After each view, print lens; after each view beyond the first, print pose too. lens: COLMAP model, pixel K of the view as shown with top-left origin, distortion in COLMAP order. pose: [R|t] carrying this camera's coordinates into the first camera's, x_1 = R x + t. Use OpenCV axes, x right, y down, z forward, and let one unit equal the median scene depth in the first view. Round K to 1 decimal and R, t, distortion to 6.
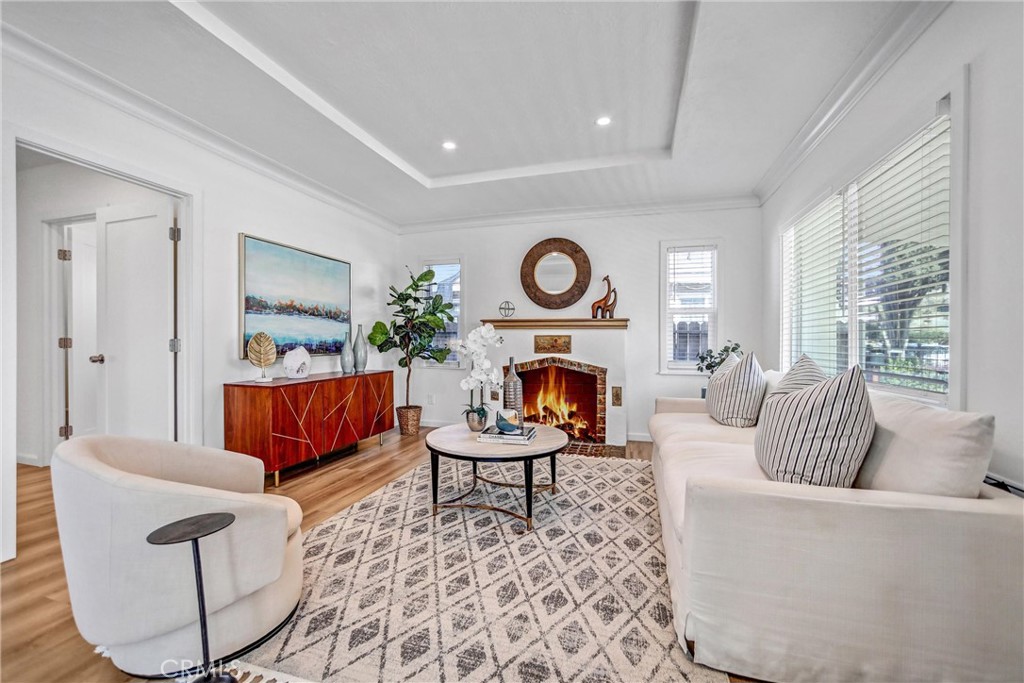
lens RADIAL K [[410.3, 0, 497.0], [0, 410.3, 345.6], [0, 0, 1]] dist [-0.027374, 0.004893]
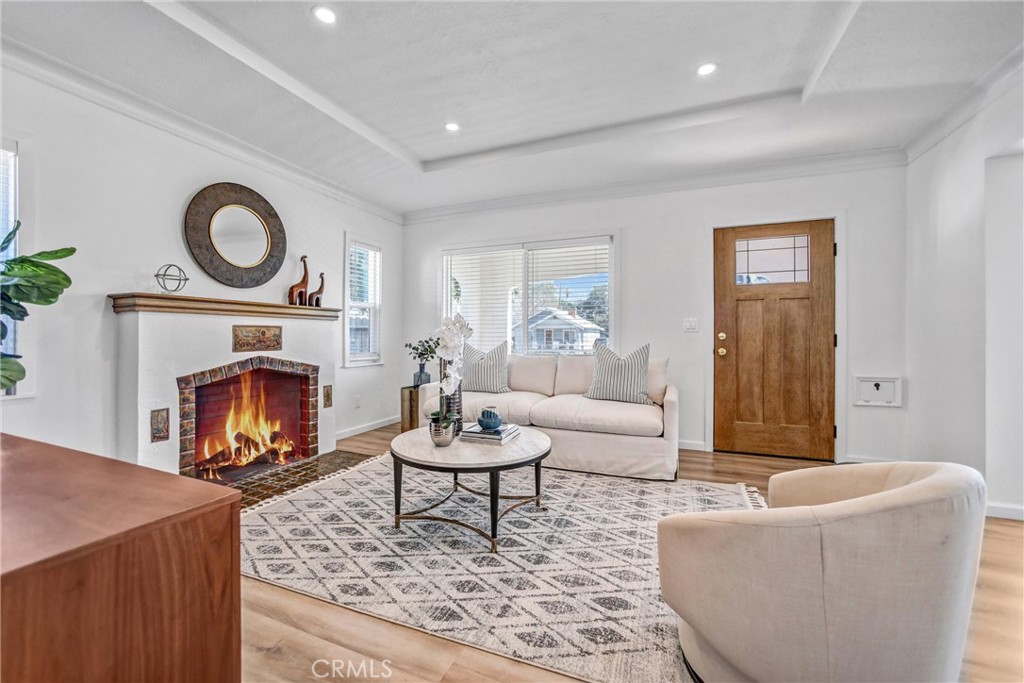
lens RADIAL K [[410.3, 0, 516.8], [0, 410.3, 341.5], [0, 0, 1]] dist [-0.027374, 0.004893]
pose [[0.070842, -0.019079, 0.997305, -0.754600], [0.005575, 0.999809, 0.018731, -0.011680], [-0.997472, 0.004233, 0.070935, 0.719564]]
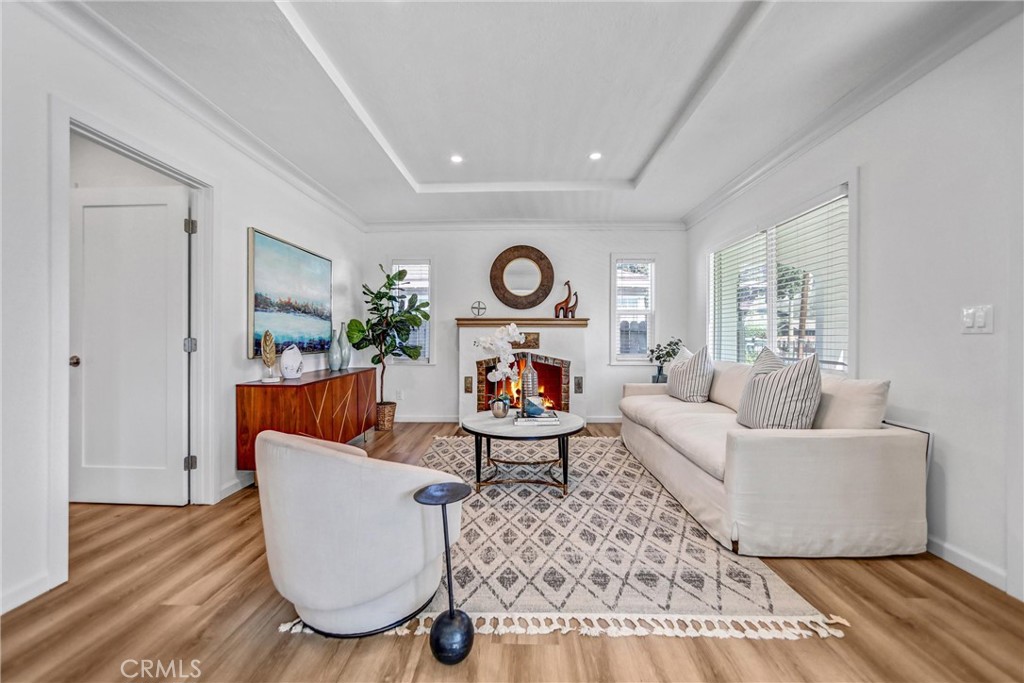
lens RADIAL K [[410.3, 0, 502.3], [0, 410.3, 341.2], [0, 0, 1]] dist [-0.027374, 0.004893]
pose [[0.962627, -0.007077, 0.270738, -0.313725], [0.007313, 0.999973, 0.000138, -0.003586], [-0.270732, 0.001848, 0.962653, -0.086304]]
